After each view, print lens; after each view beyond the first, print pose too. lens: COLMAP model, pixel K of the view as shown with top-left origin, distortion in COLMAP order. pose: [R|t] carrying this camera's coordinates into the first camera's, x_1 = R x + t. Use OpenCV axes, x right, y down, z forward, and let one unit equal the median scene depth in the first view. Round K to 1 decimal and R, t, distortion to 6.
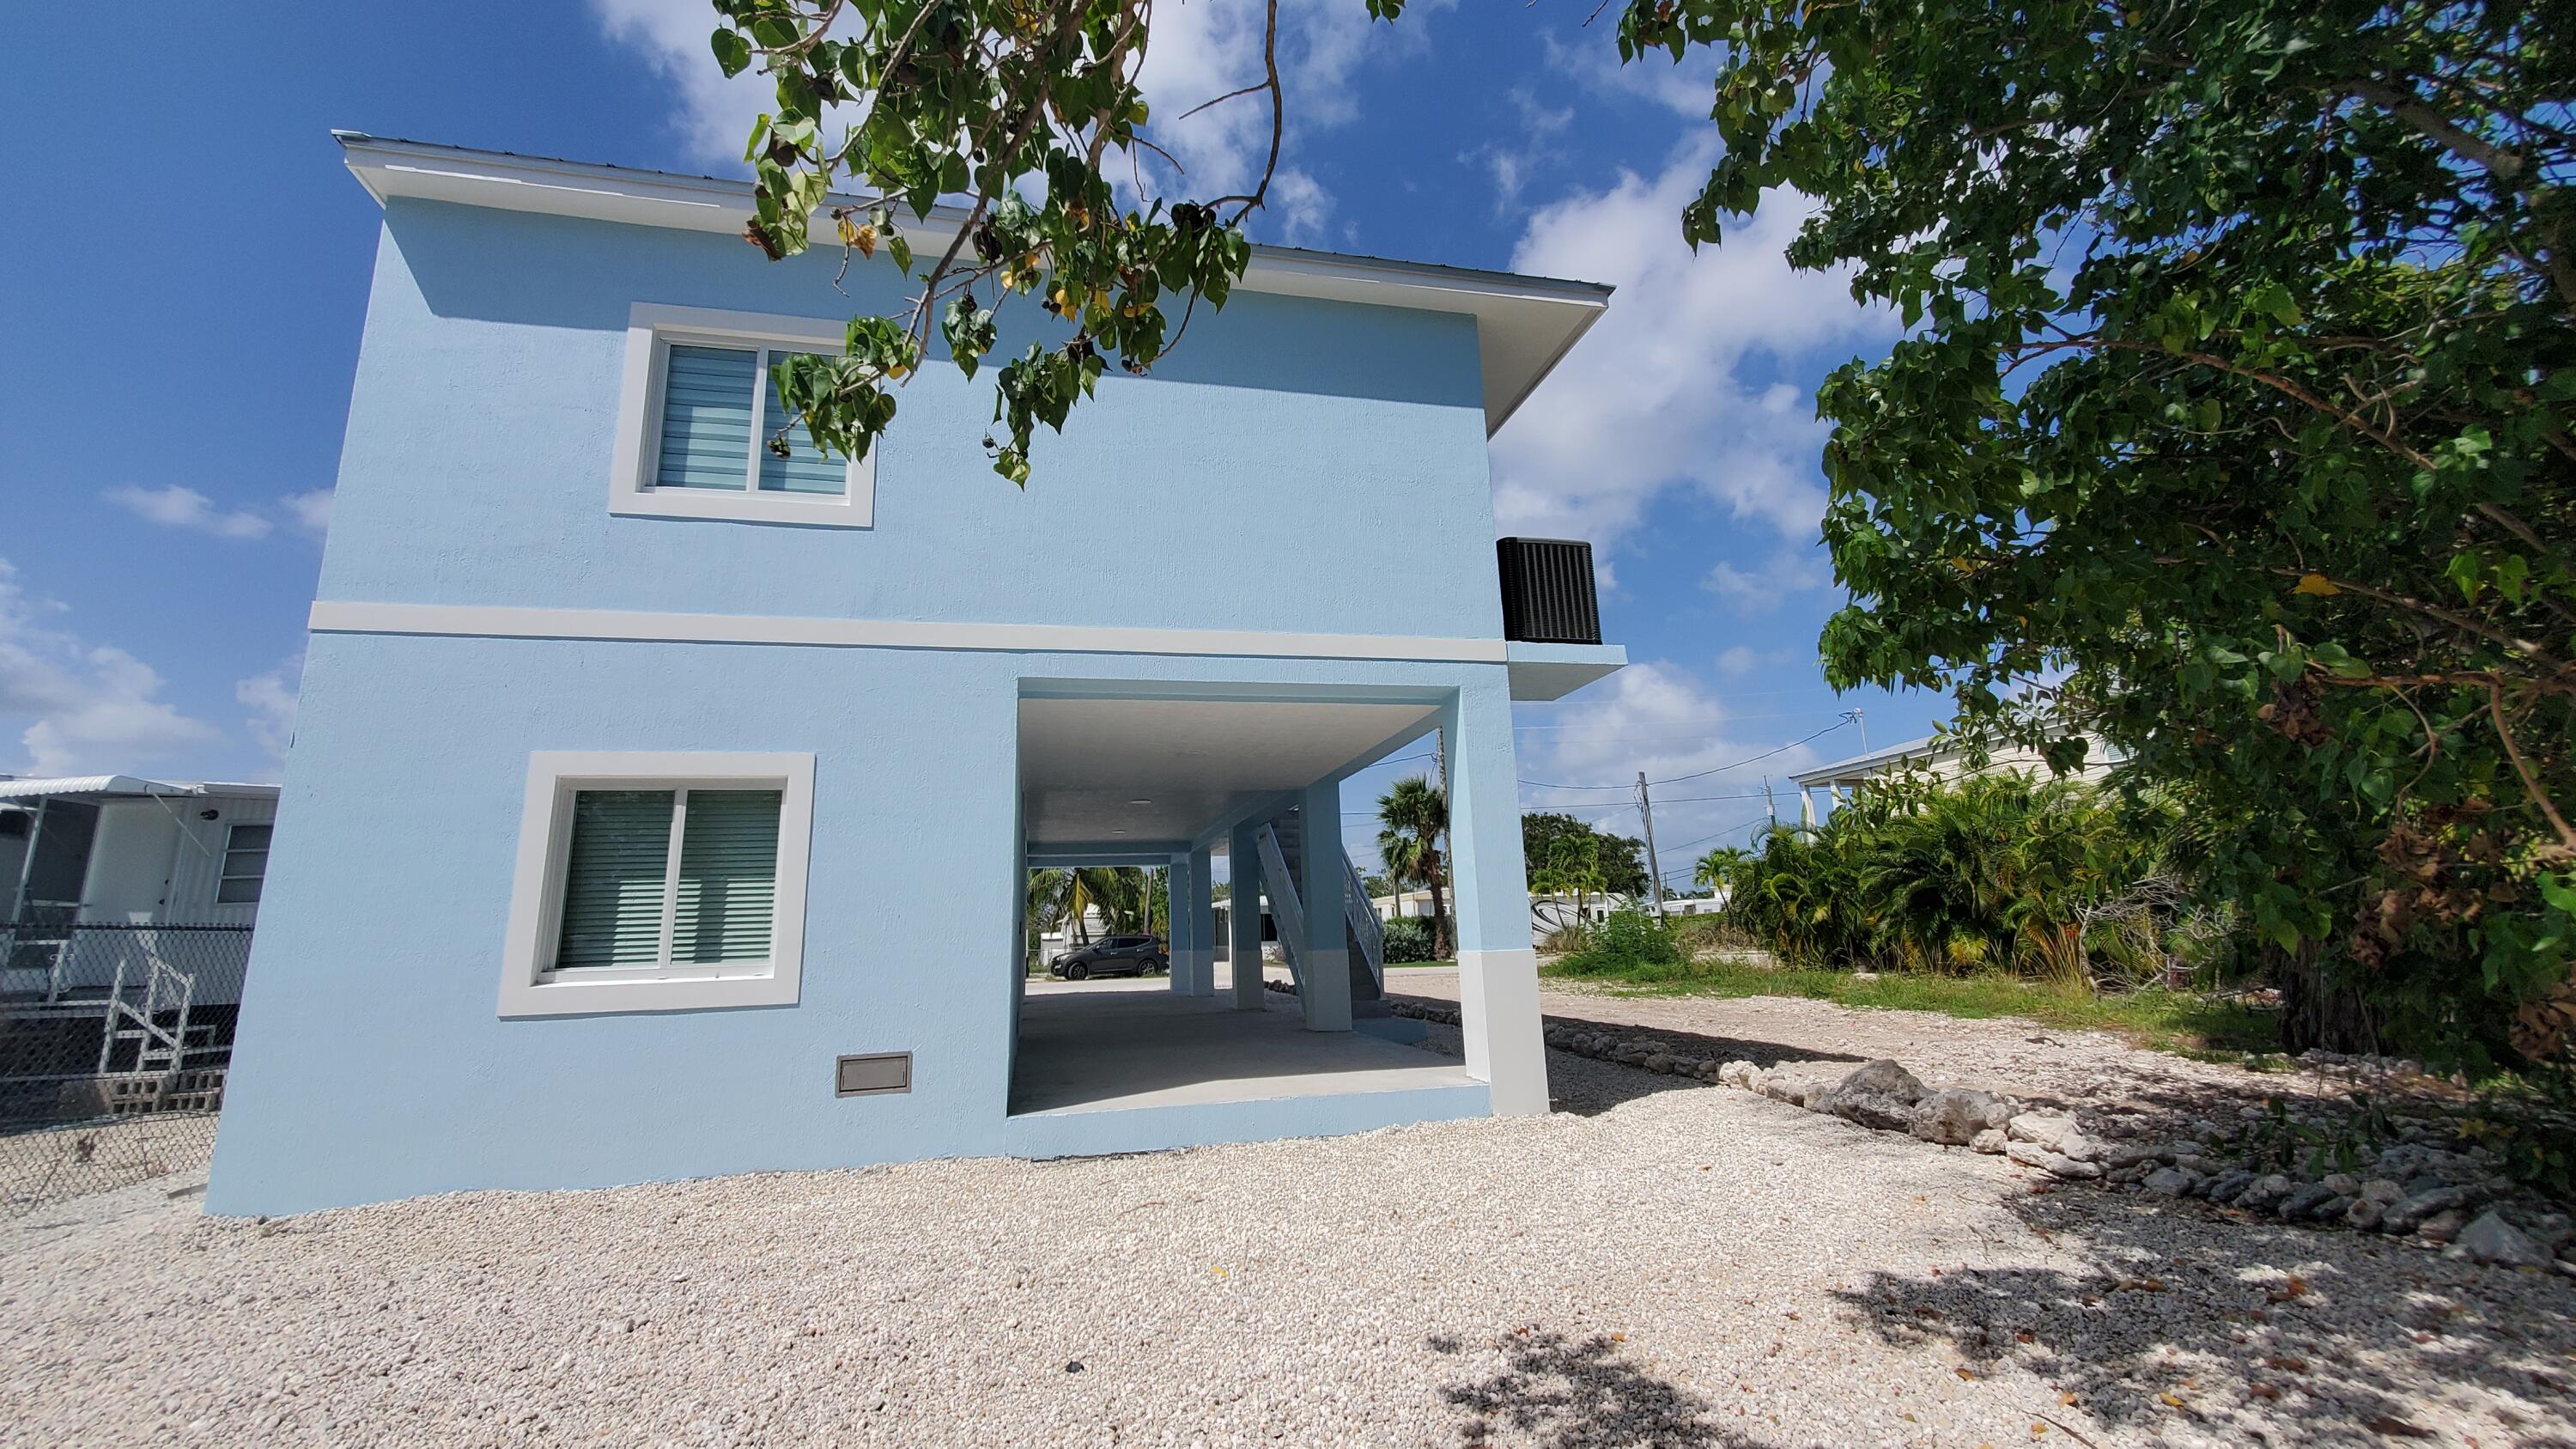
lens RADIAL K [[1076.2, 0, 1281.4], [0, 1076.2, 719.6], [0, 0, 1]] dist [0.004371, 0.000298]
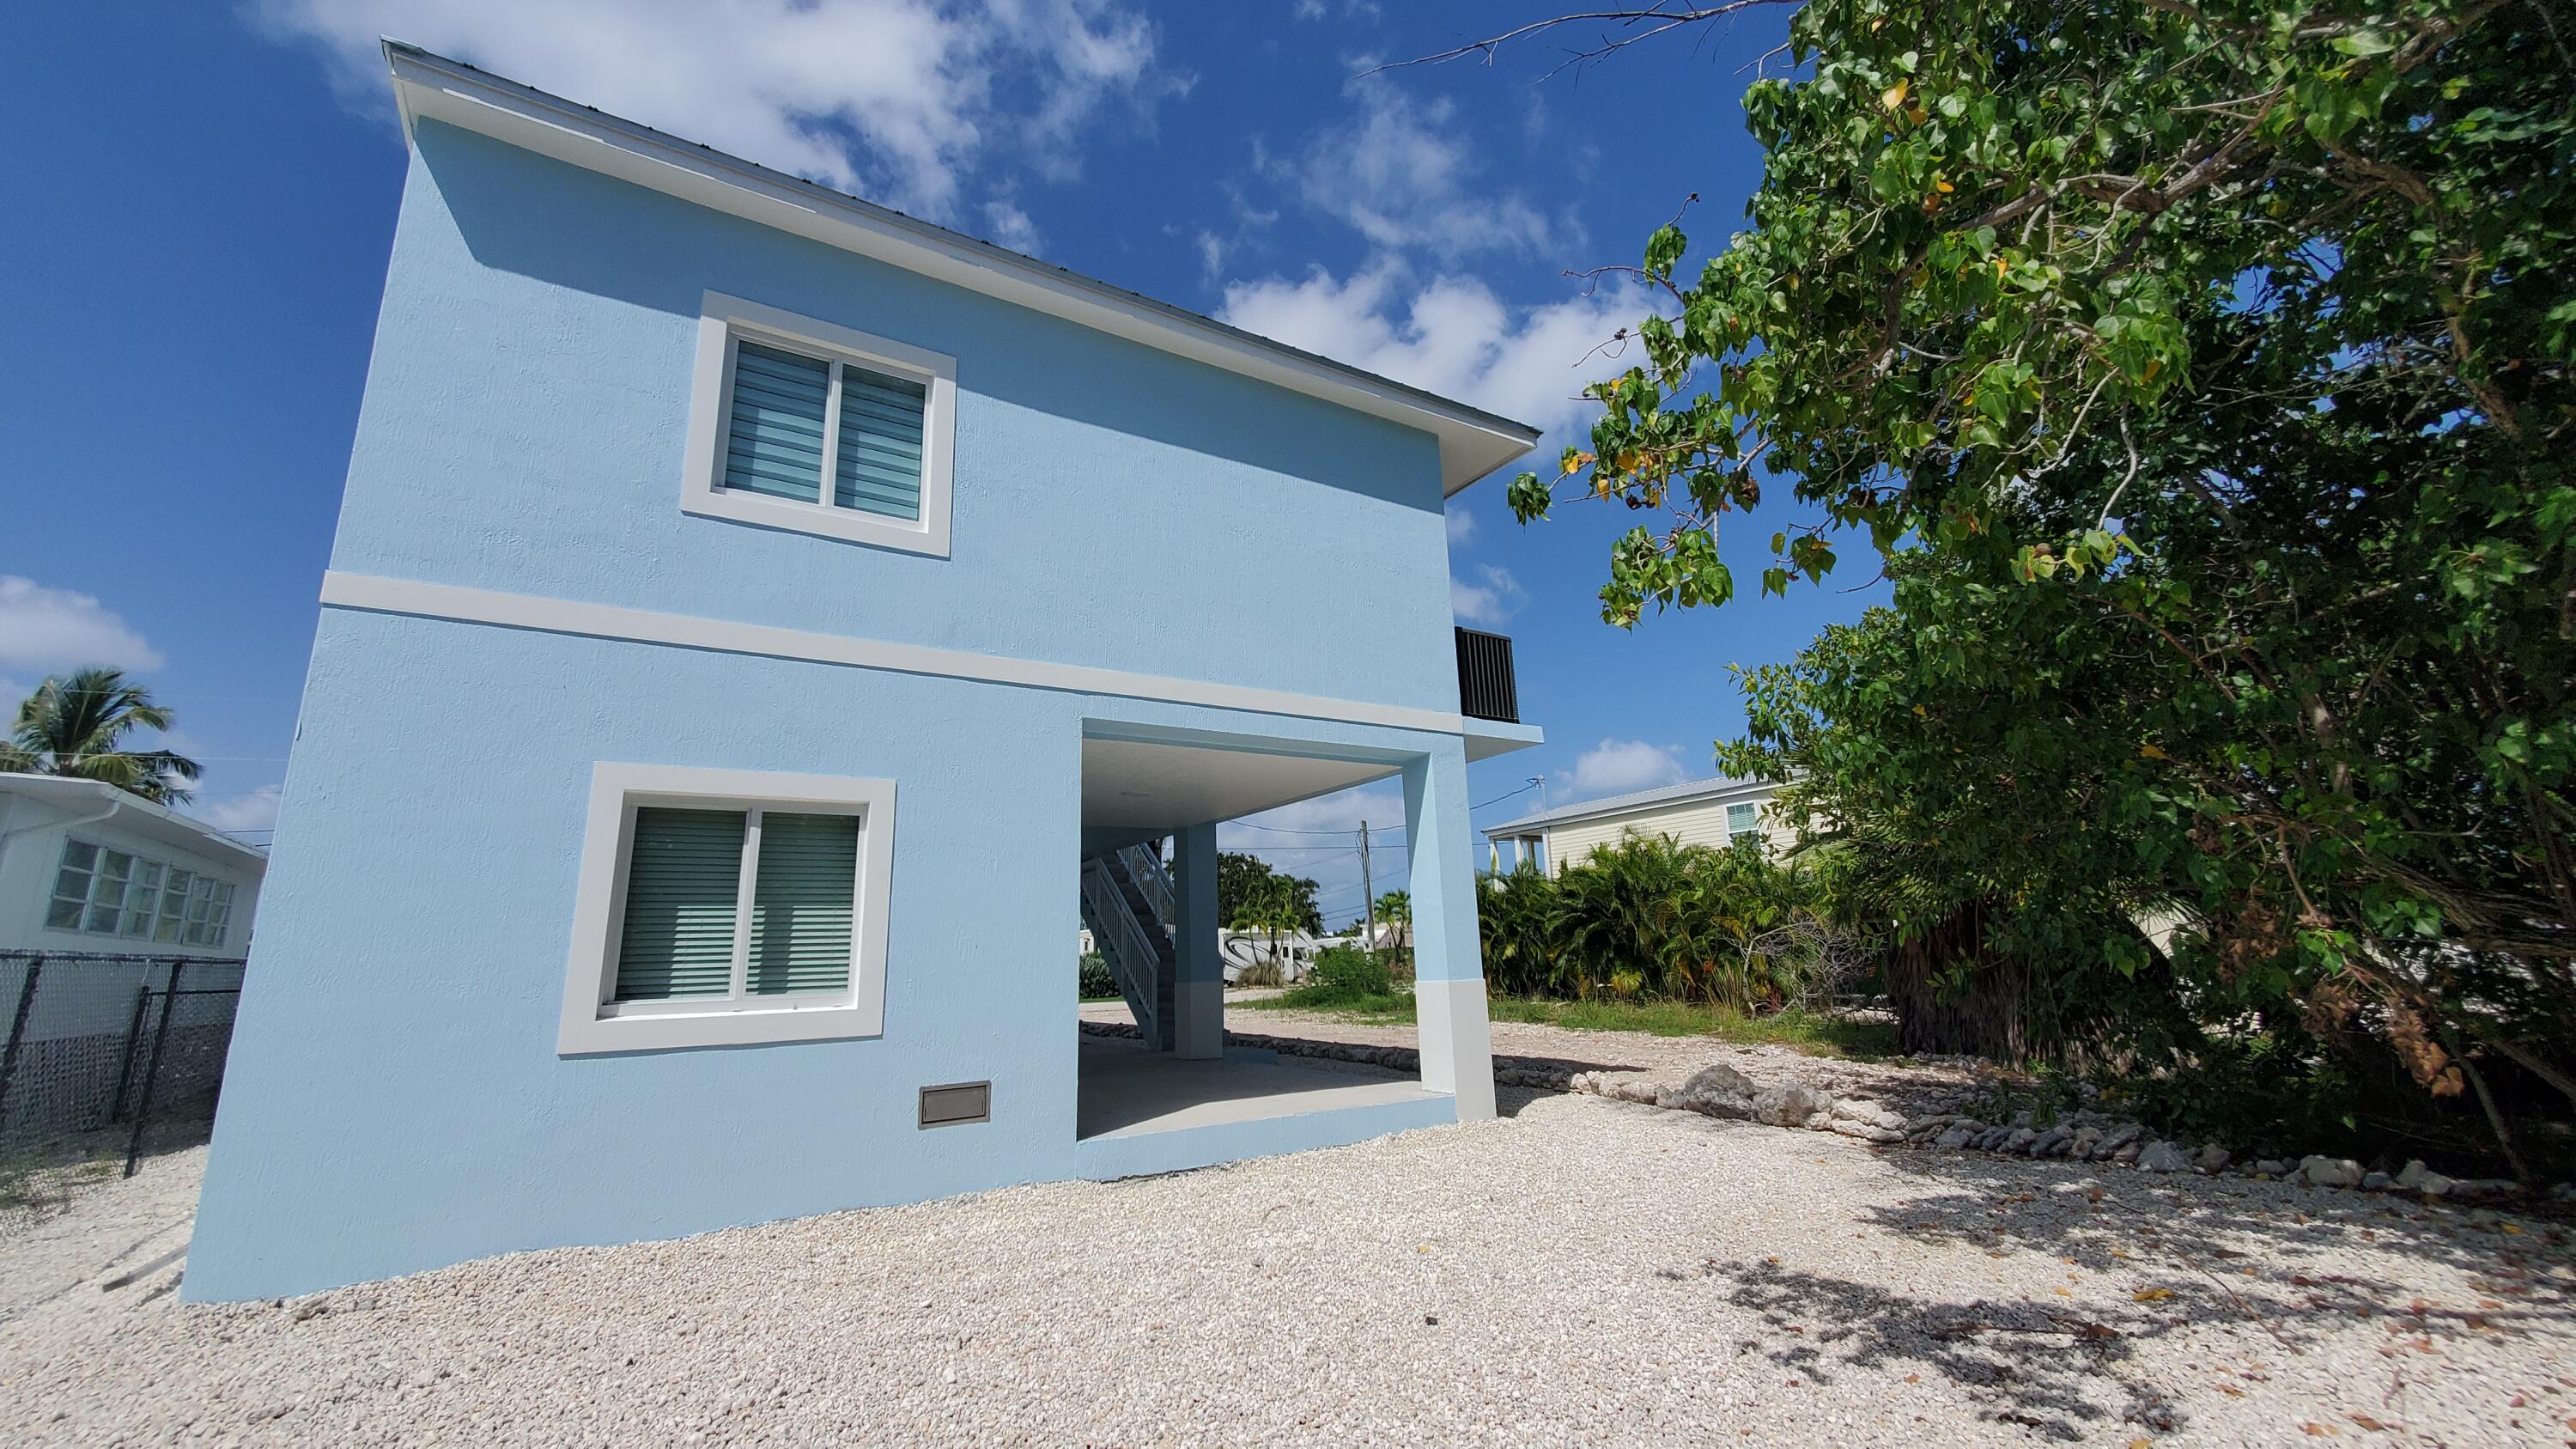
lens RADIAL K [[1076.2, 0, 1293.8], [0, 1076.2, 714.7], [0, 0, 1]] dist [0.004371, 0.000298]
pose [[0.939519, 0.080141, 0.332989, -0.404730], [-0.068028, 0.996533, -0.047896, -0.005966], [-0.335673, 0.022346, 0.941714, -0.054436]]
